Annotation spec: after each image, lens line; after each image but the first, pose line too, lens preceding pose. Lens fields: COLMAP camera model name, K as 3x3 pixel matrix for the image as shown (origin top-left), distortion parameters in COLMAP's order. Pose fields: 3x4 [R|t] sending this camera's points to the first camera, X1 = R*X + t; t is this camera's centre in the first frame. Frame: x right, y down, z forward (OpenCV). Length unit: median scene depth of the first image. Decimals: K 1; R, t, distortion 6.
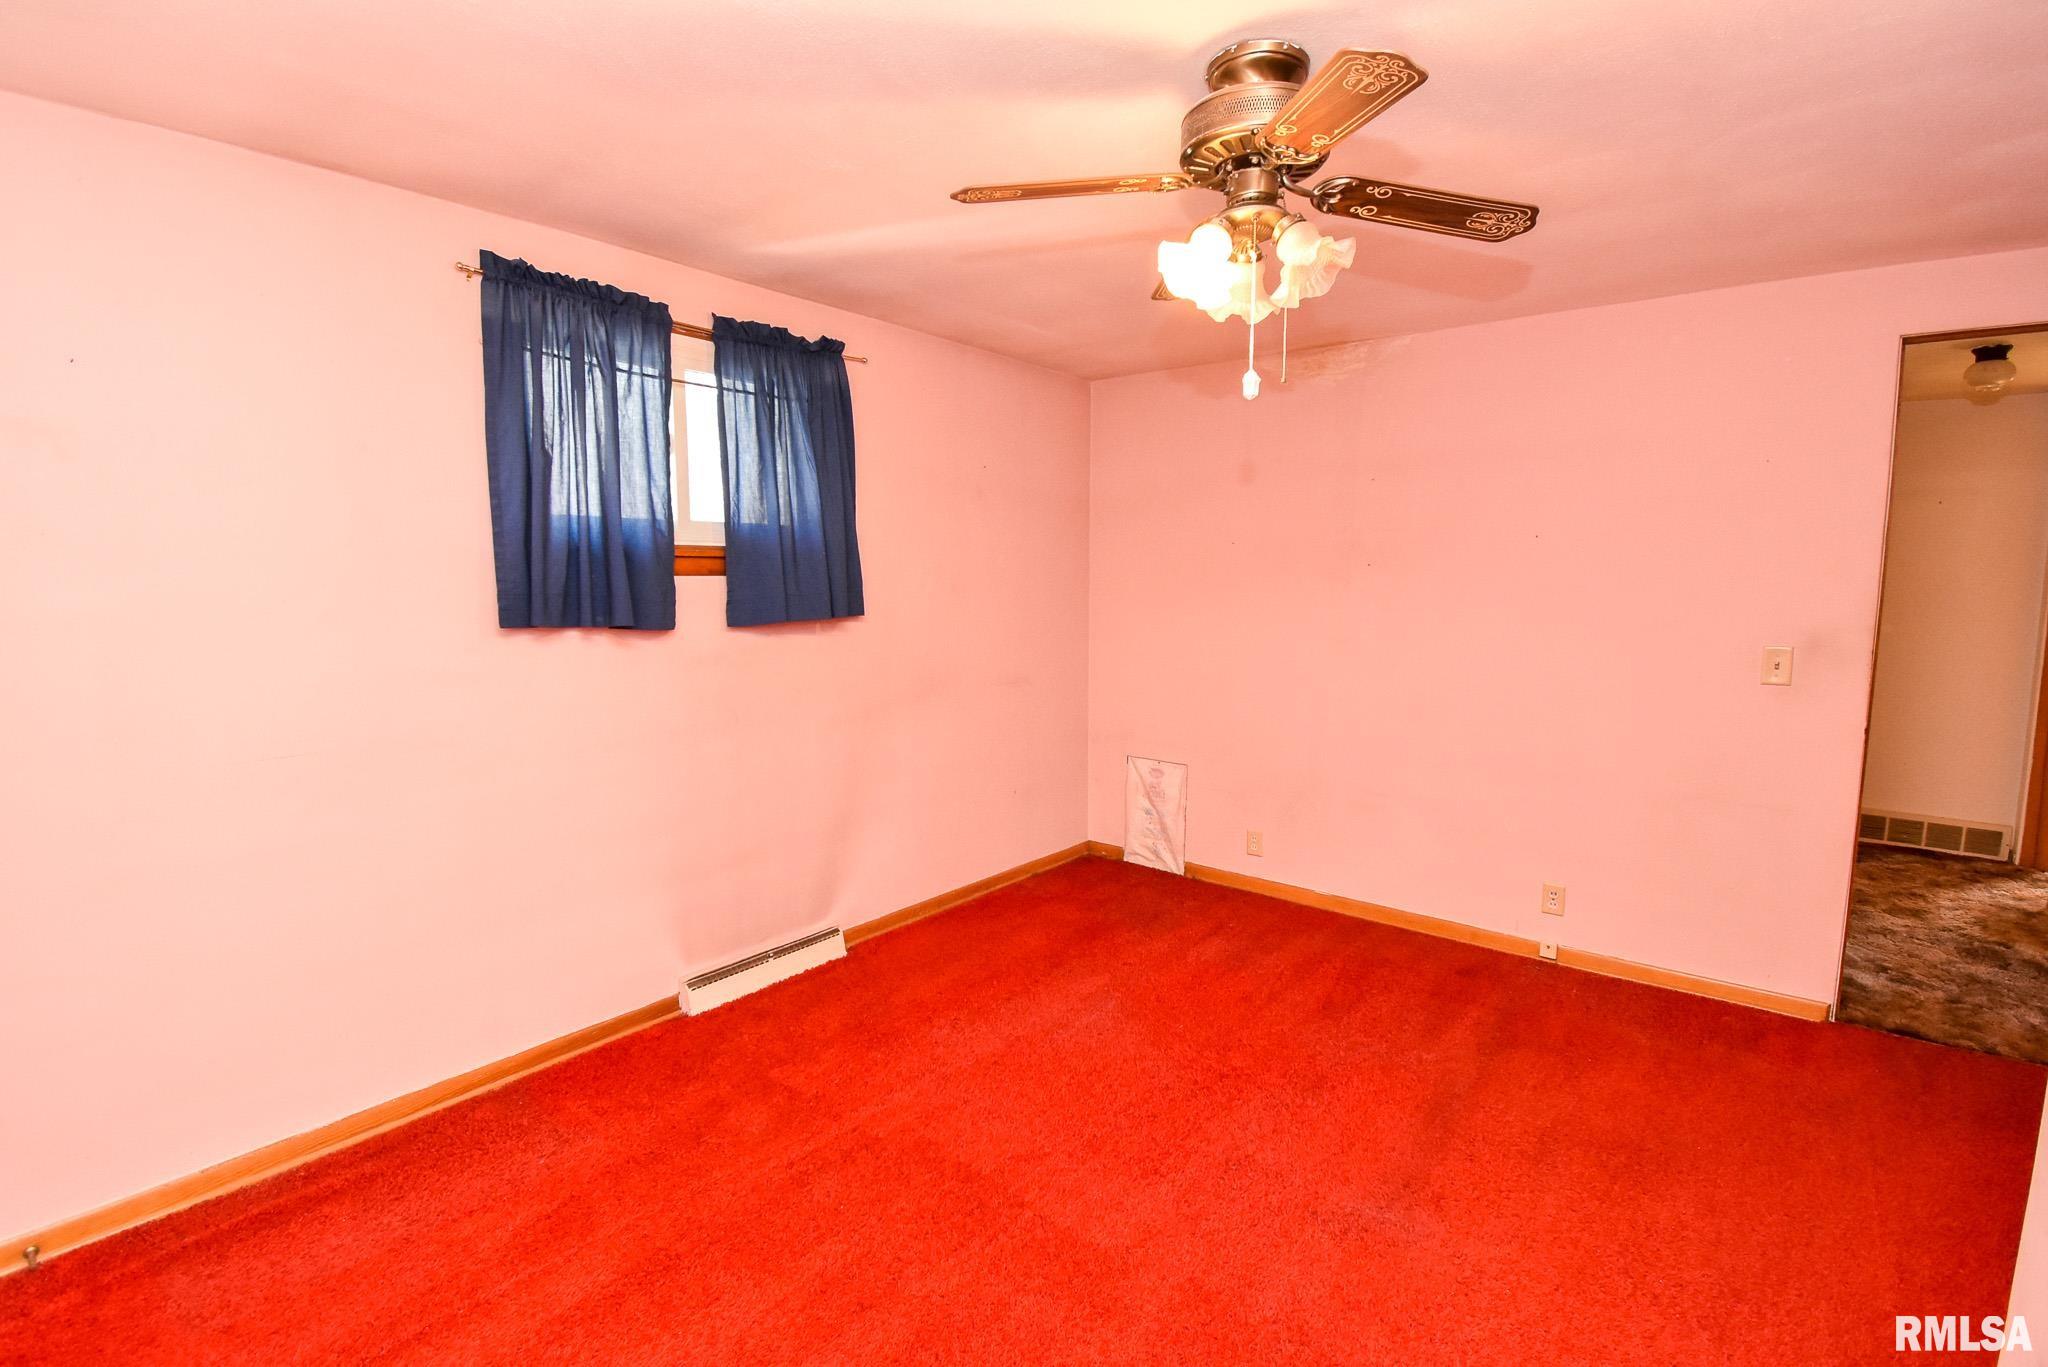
lens RADIAL K [[924.3, 0, 1024.0], [0, 924.3, 683.5], [0, 0, 1]] dist [0.030235, -0.032065]
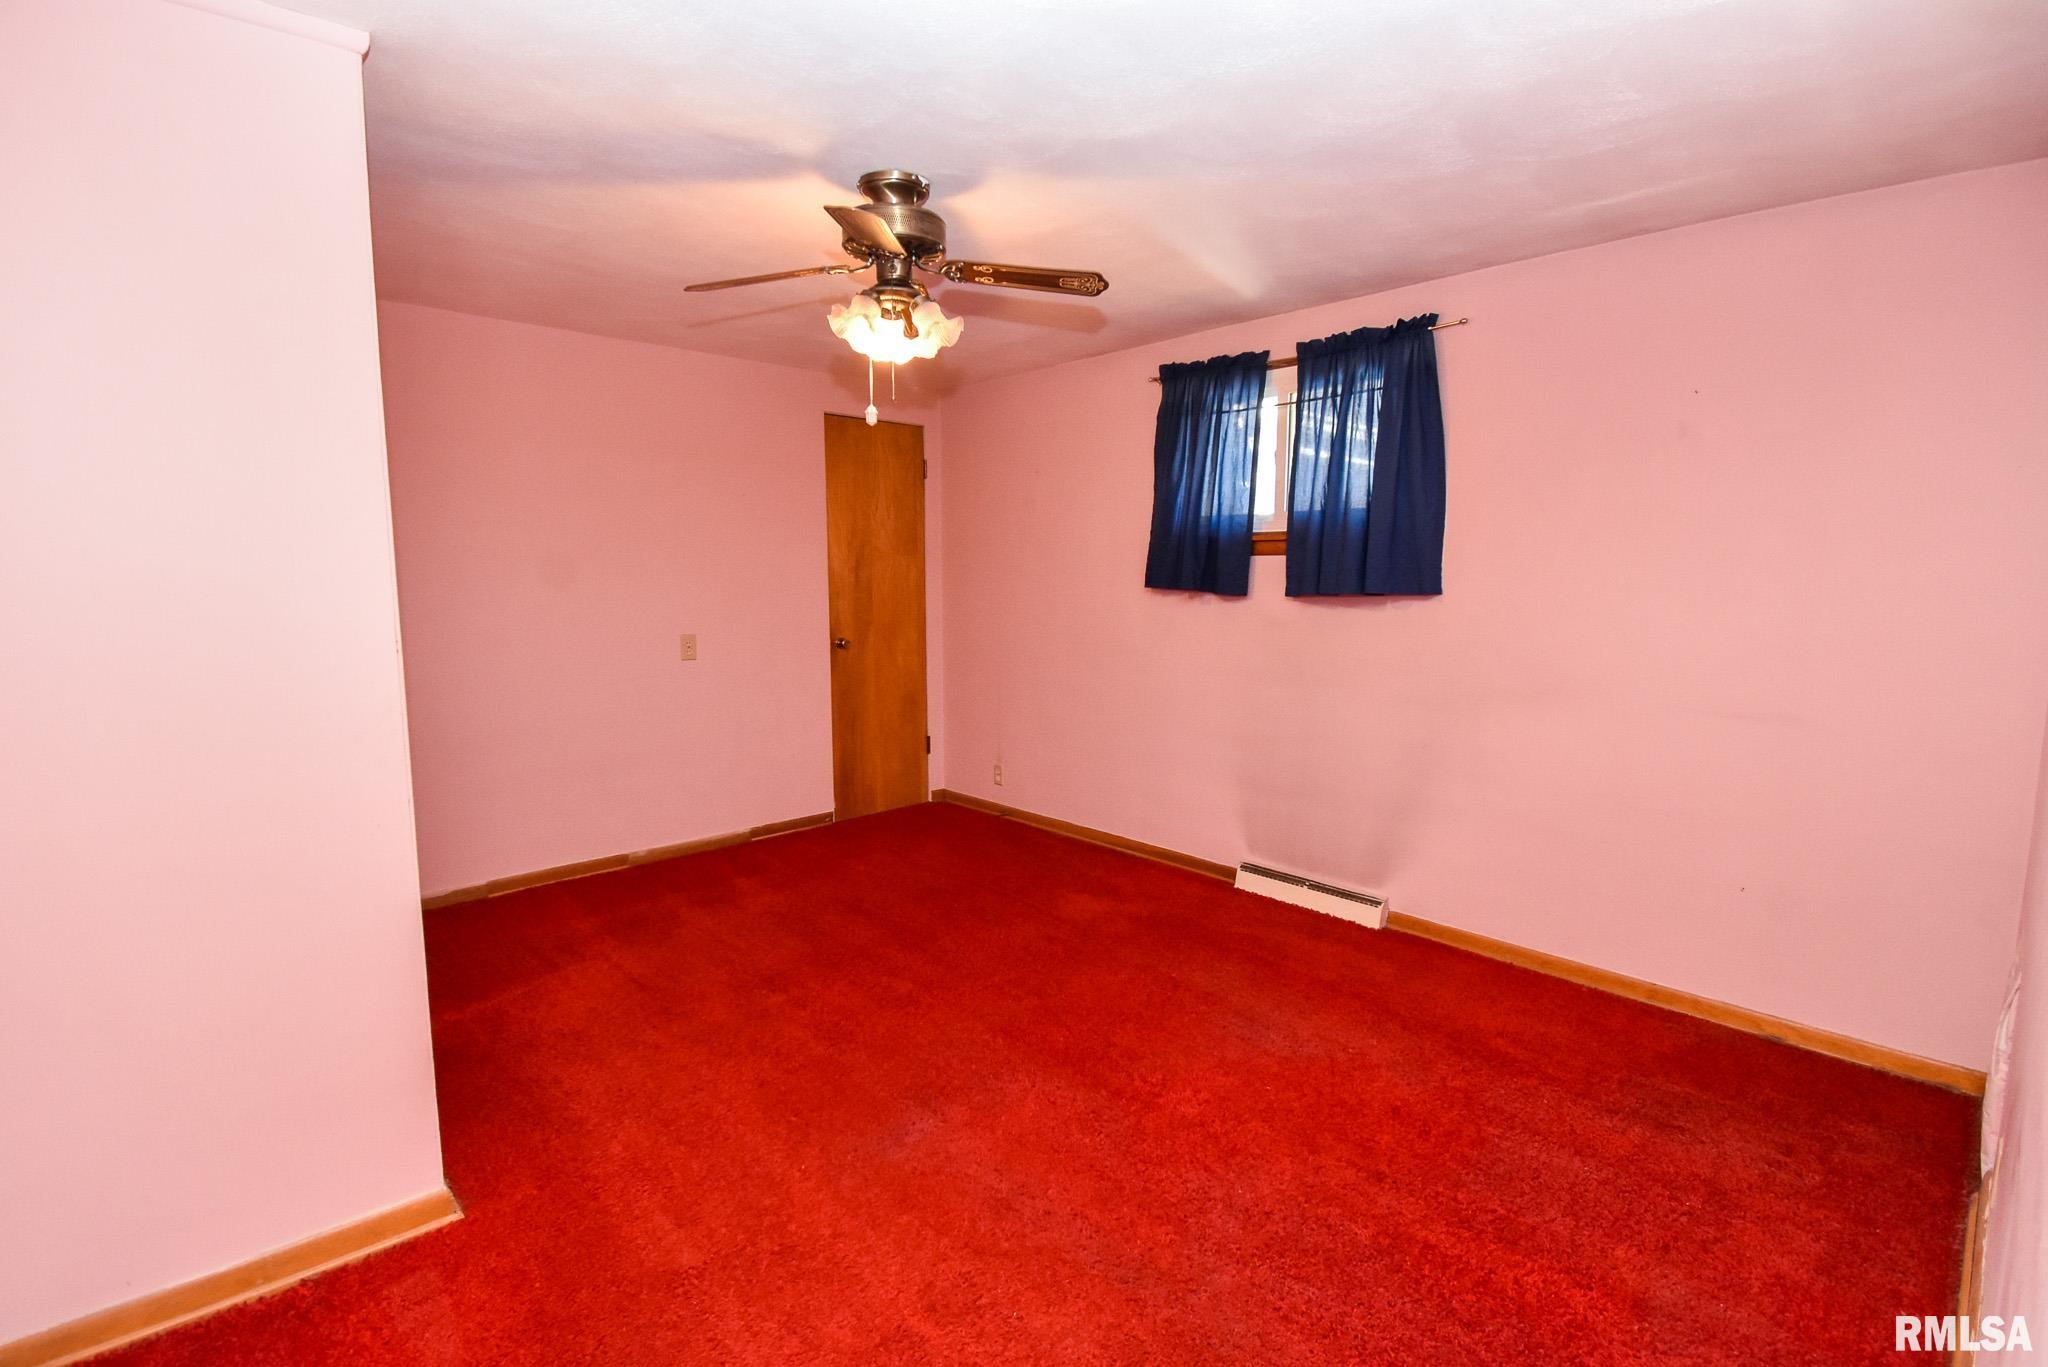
lens RADIAL K [[924.3, 0, 1024.0], [0, 924.3, 683.5], [0, 0, 1]] dist [0.030235, -0.032065]
pose [[-0.111659, 0.118463, -0.986660, 0.961530], [-0.119358, 0.984083, 0.131661, -0.068955], [0.986553, 0.132467, -0.095742, 0.801062]]
